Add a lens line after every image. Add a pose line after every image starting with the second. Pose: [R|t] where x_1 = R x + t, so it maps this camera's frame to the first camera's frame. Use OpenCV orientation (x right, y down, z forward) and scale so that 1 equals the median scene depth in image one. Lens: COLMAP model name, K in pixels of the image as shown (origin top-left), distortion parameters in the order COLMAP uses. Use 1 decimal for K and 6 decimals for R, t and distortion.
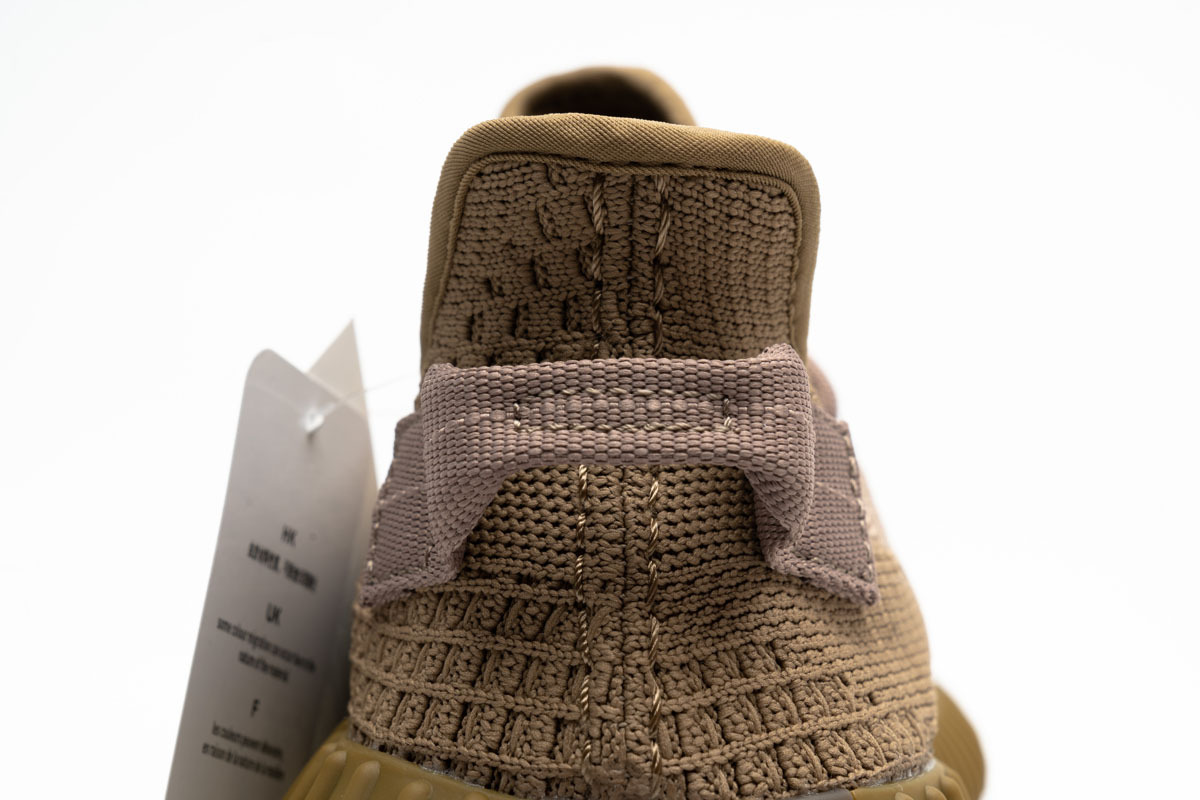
lens RADIAL K [[2338.0, 0, 602.0], [0, 2338.0, 399.2], [0, 0, 1]] dist [0.047628, 0.000000]
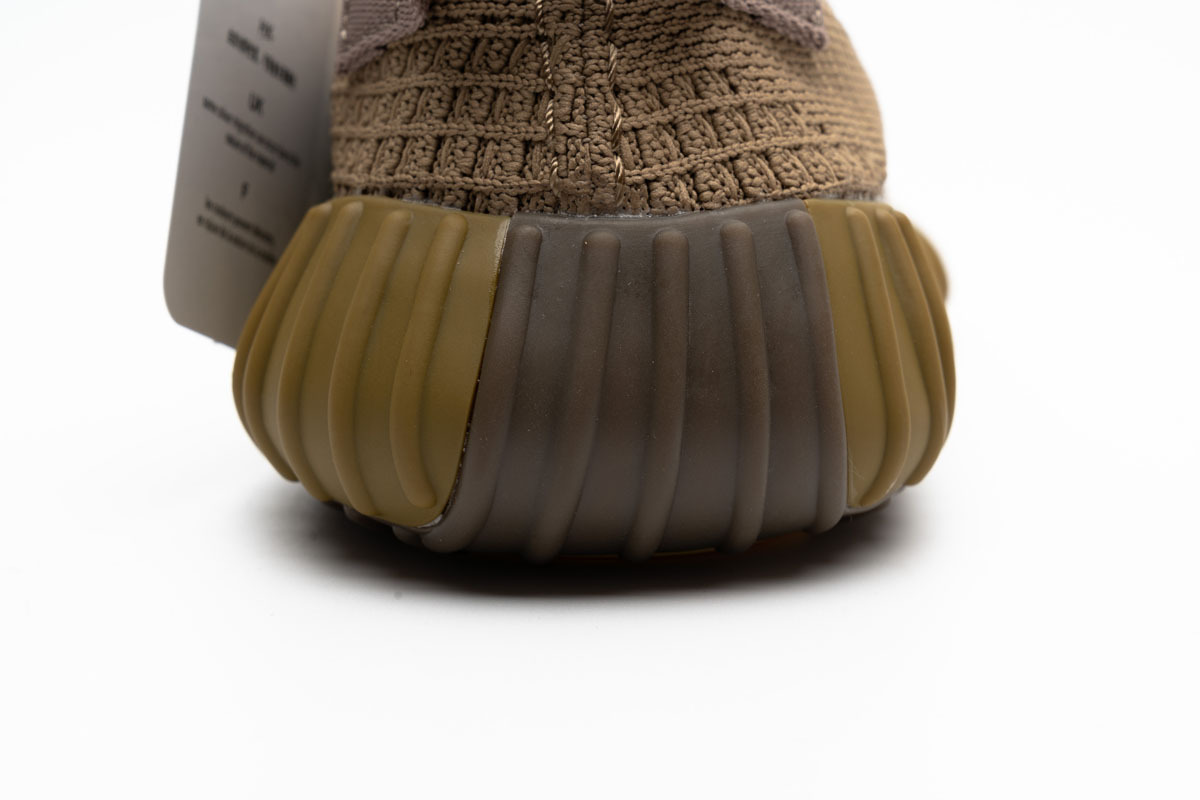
lens RADIAL K [[2338.0, 0, 598.0], [0, 2338.0, 400.6], [0, 0, 1]] dist [0.047628, 0.000000]
pose [[0.998788, -0.049180, -0.001825, 0.009855], [0.049104, 0.993379, 0.103859, 0.141848], [-0.003295, -0.103823, 0.994590, -0.071490]]
